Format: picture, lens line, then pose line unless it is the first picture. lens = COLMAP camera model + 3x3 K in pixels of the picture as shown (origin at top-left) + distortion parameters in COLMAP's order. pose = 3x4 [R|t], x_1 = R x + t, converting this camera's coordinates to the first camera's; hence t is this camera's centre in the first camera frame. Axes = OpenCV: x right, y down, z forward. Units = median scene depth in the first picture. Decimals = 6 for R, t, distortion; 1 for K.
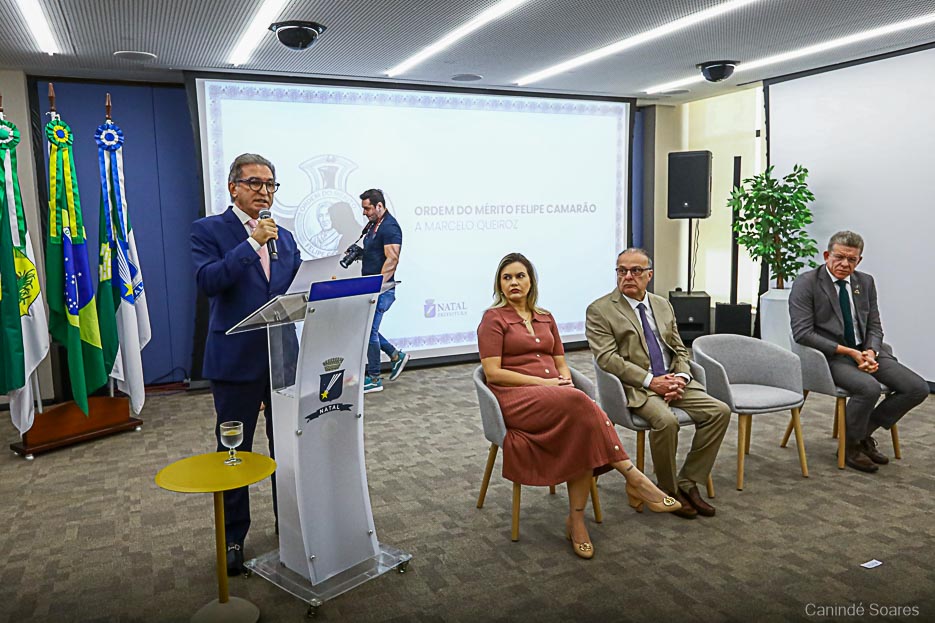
lens RADIAL K [[718.2, 0, 467.5], [0, 718.2, 311.5], [0, 0, 1]] dist [-0.001716, -0.003494]
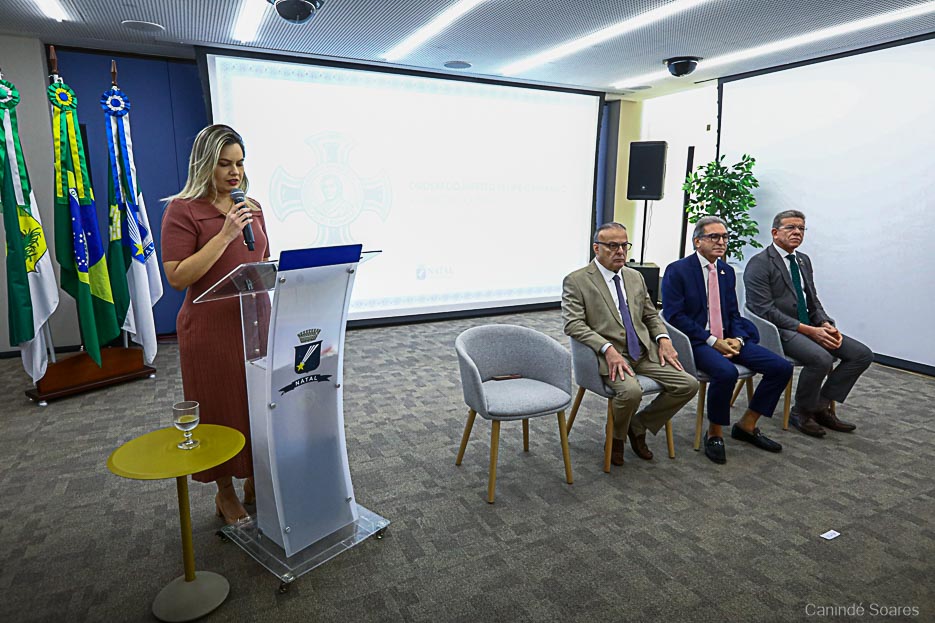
lens RADIAL K [[555.5, 0, 474.4], [0, 555.5, 315.7], [0, 0, 1]] dist [-0.002169, 0.000677]
pose [[0.999116, 0.023117, 0.035121, 0.005494], [-0.025874, 0.996443, 0.080197, -0.012369], [-0.033142, -0.081035, 0.996160, 0.161349]]
